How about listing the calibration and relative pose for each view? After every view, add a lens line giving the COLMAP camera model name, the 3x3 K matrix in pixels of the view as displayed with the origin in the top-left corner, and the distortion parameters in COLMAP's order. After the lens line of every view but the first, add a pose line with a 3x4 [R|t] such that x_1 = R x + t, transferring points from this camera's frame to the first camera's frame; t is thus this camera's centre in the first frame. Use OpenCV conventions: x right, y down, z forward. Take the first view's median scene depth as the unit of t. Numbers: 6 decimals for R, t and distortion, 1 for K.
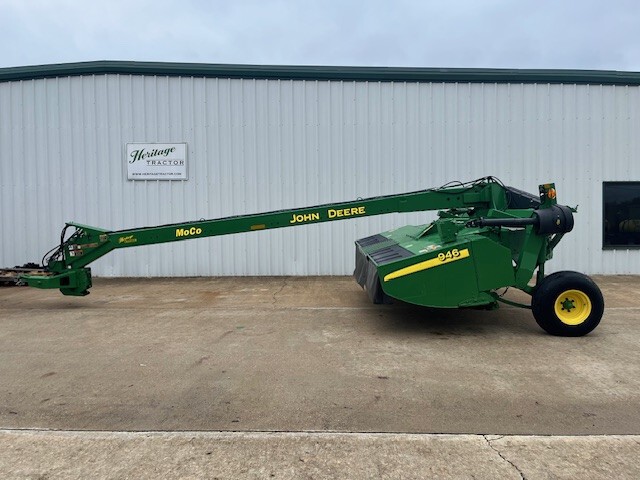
lens RADIAL K [[488.1, 0, 320.0], [0, 488.1, 240.0], [0, 0, 1]] dist [0.085874, -0.124670]
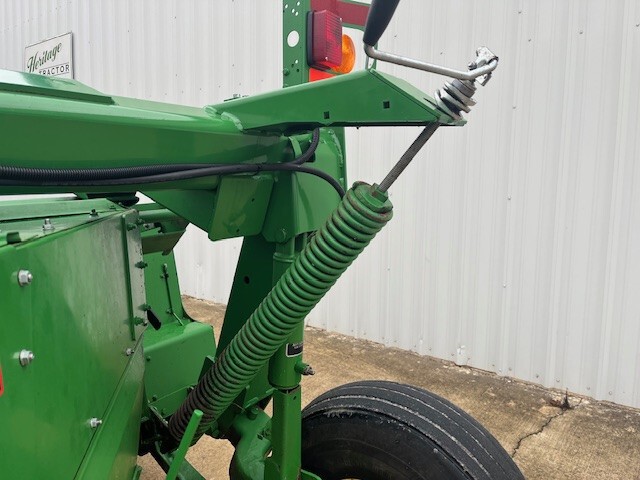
lens RADIAL K [[485.1, 0, 320.0], [0, 485.1, 240.0], [0, 0, 1]] dist [0.004520, -0.006600]
pose [[0.823295, 0.097444, -0.559187, 0.445722], [-0.048579, 0.993636, 0.101628, -0.046715], [0.565531, -0.056505, 0.822789, 1.040772]]
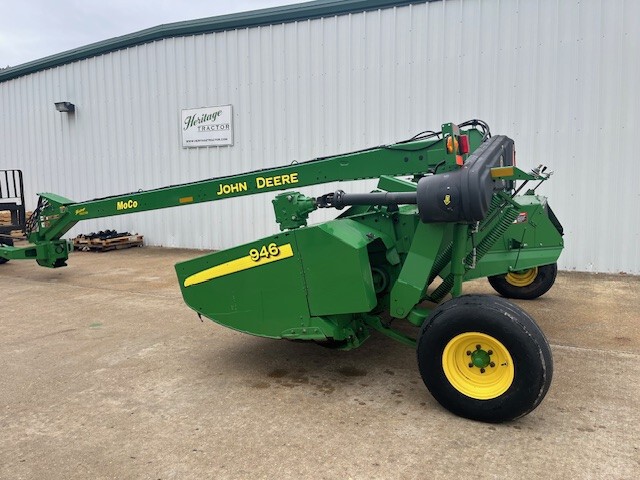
lens RADIAL K [[488.1, 0, 320.0], [0, 488.1, 240.0], [0, 0, 1]] dist [0.085874, -0.124670]
pose [[0.902622, 0.043781, -0.428201, 0.422859], [-0.013927, 0.997263, 0.072606, -0.021869], [0.430208, -0.059572, 0.900762, 0.347628]]
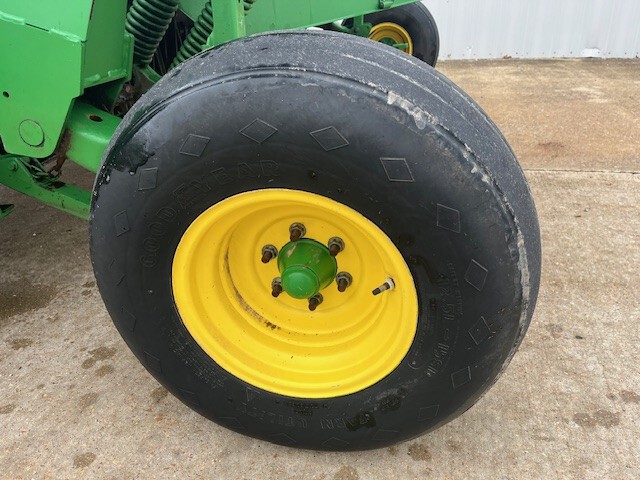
lens RADIAL K [[488.1, 0, 320.0], [0, 488.1, 240.0], [0, 0, 1]] dist [0.085874, -0.124670]
pose [[0.986720, 0.053088, -0.153511, 0.395026], [0.015226, 0.910691, 0.412809, 0.044803], [0.161717, -0.409664, 0.897788, 0.647449]]
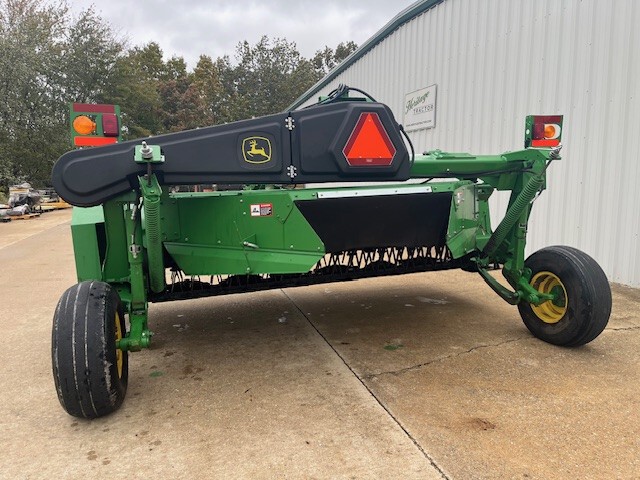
lens RADIAL K [[485.1, 0, 320.0], [0, 485.1, 240.0], [0, 0, 1]] dist [0.004520, -0.006600]
pose [[0.315036, 0.134666, -0.939477, 0.769346], [-0.039013, 0.990883, 0.128952, -0.038469], [0.948277, -0.003972, 0.317418, 0.798317]]
